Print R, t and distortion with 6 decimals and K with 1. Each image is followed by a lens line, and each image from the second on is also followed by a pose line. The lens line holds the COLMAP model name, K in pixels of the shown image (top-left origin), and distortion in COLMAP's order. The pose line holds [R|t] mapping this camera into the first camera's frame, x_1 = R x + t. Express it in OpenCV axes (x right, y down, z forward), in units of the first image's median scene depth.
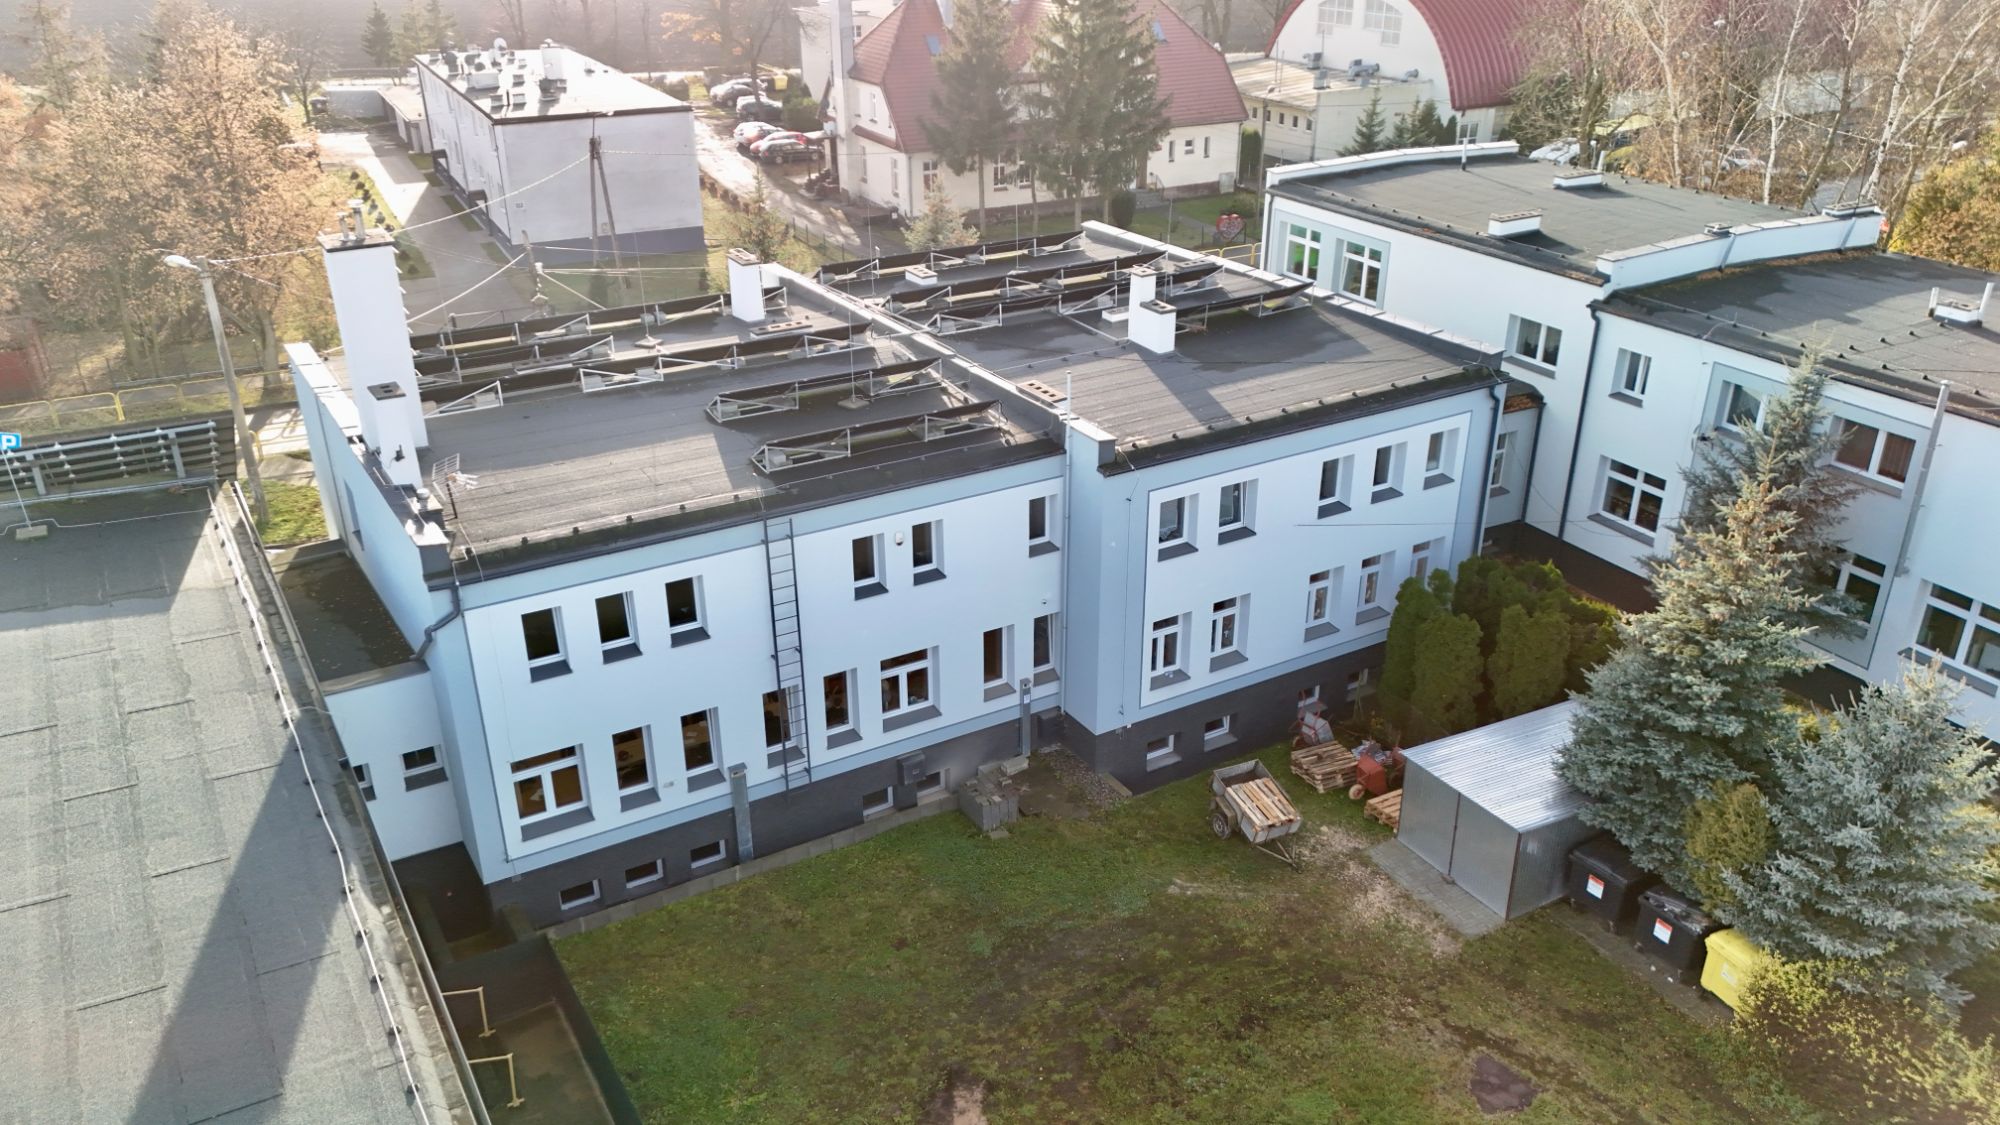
lens RADIAL K [[1464.4, 0, 1003.7], [0, 1464.4, 571.6], [0, 0, 1]] dist [0.083558, -0.081484]
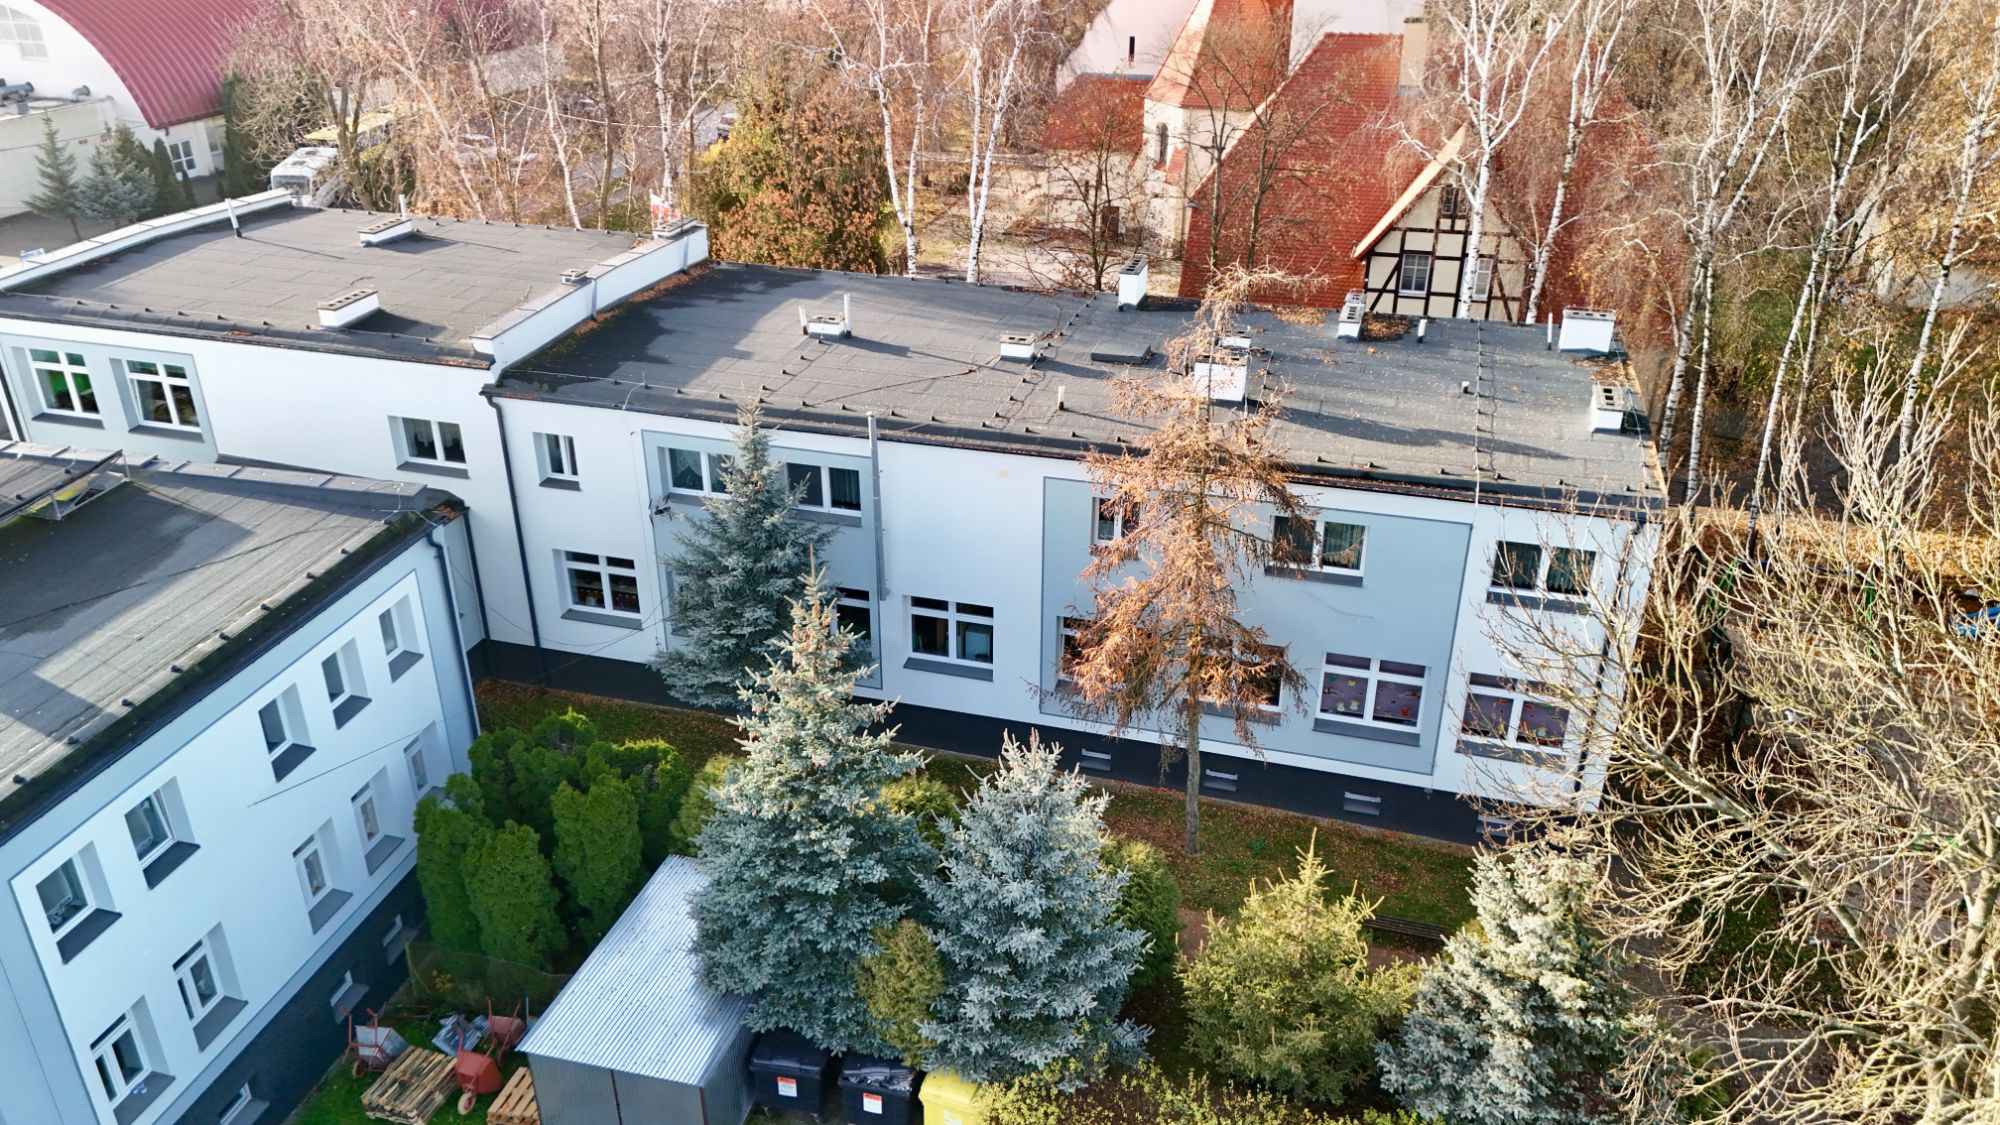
lens RADIAL K [[1464.4, 0, 1003.7], [0, 1464.4, 571.6], [0, 0, 1]] dist [0.083558, -0.081484]
pose [[0.691943, -0.319280, 0.647514, 0.017292], [0.304808, 0.942234, 0.138880, -0.118501], [-0.654451, 0.101270, 0.749292, 0.185856]]
